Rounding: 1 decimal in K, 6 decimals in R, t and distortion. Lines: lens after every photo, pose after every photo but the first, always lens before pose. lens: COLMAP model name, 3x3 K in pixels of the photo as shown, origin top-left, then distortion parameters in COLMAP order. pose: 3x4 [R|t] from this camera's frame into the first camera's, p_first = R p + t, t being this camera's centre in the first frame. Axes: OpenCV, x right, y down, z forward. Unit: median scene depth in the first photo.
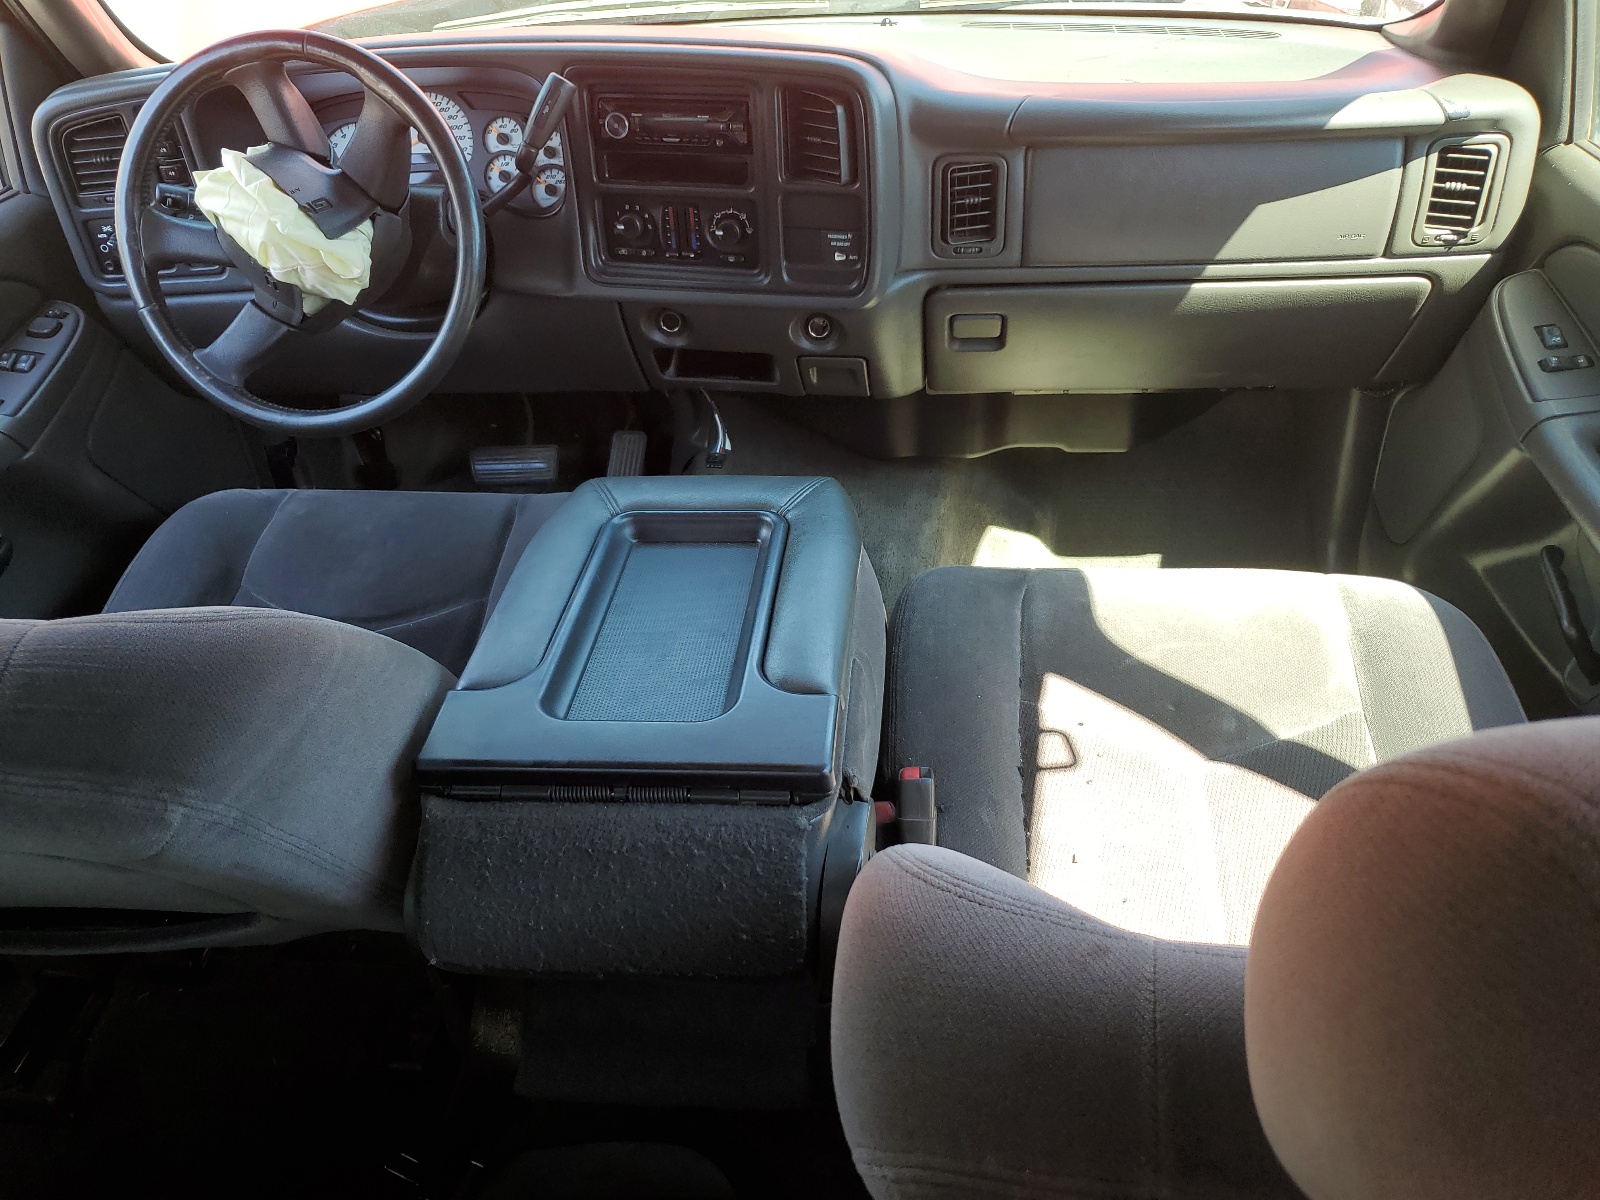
lens RADIAL K [[1212.7, 0, 799.8], [0, 1212.7, 600.7], [0, 0, 1]] dist [-0.004273, 0.001057]
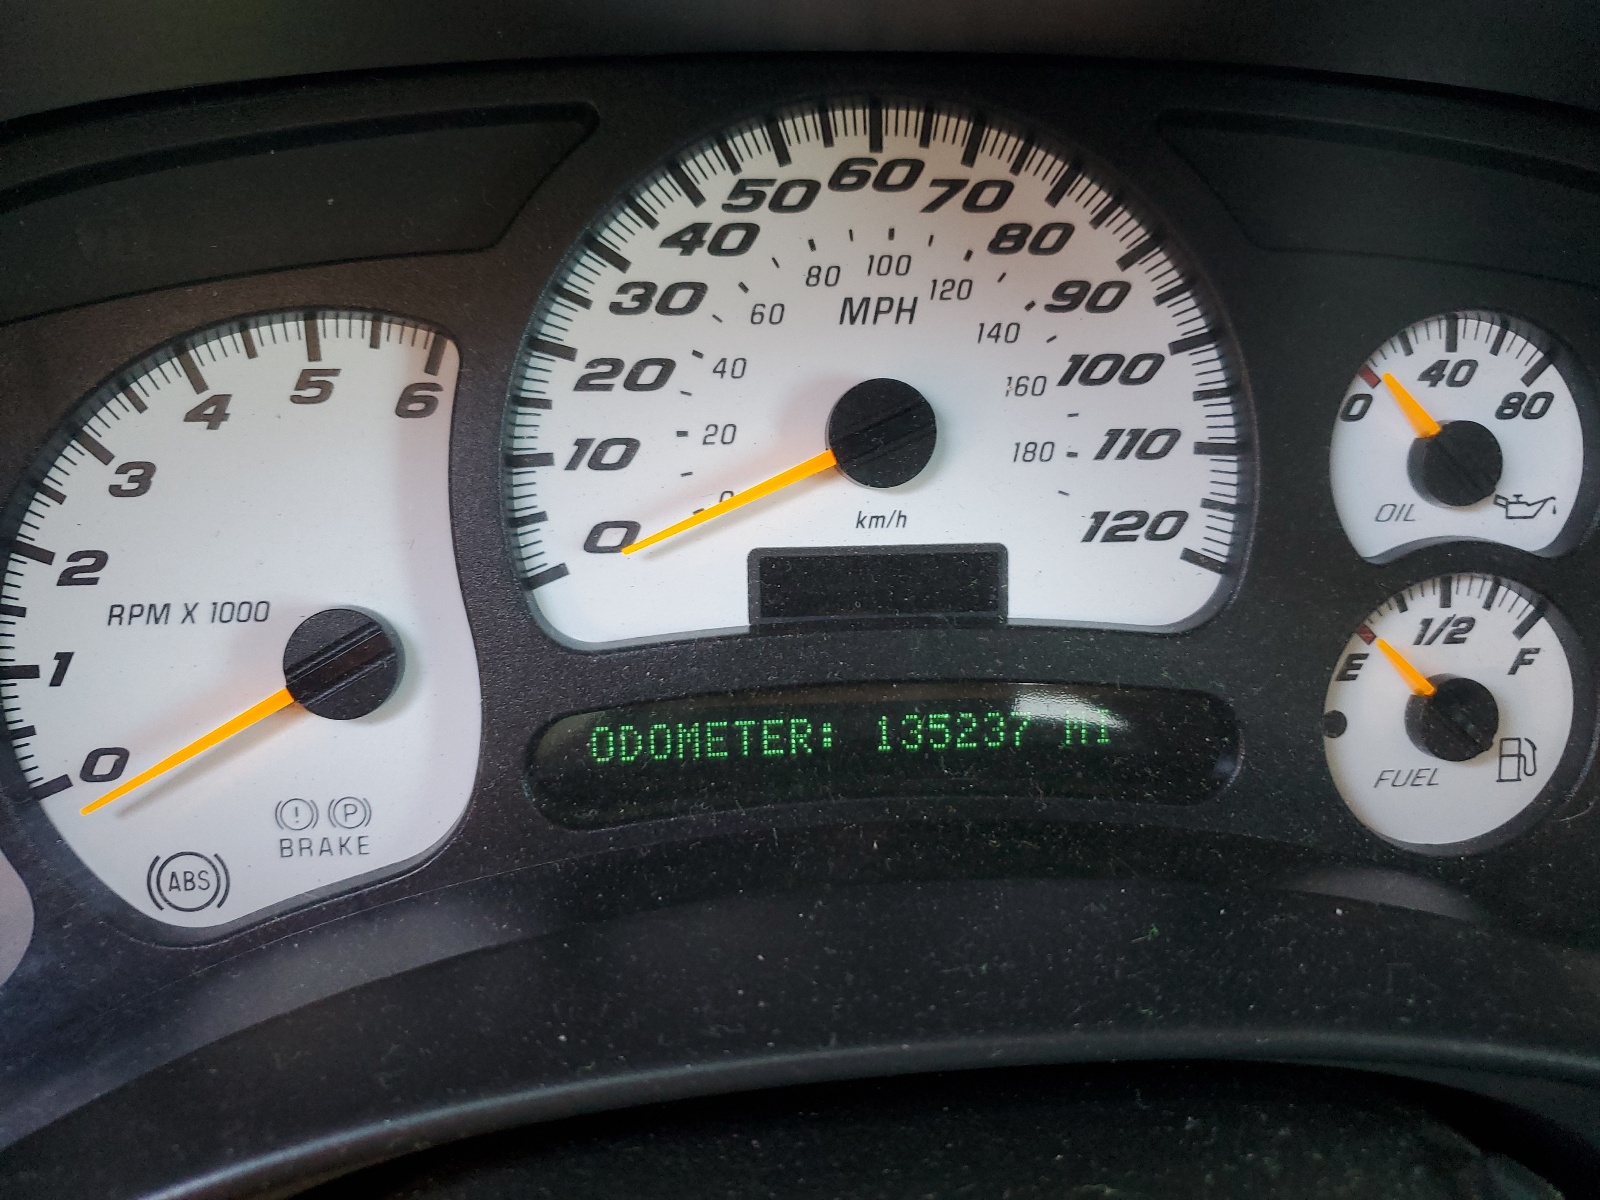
lens RADIAL K [[1212.7, 0, 800.6], [0, 1212.7, 598.7], [0, 0, 1]] dist [-0.004273, 0.001057]
pose [[0.980544, -0.012748, 0.195886, -0.345045], [0.033608, 0.994057, -0.103539, -0.352962], [-0.193402, 0.108108, 0.975145, 0.879231]]
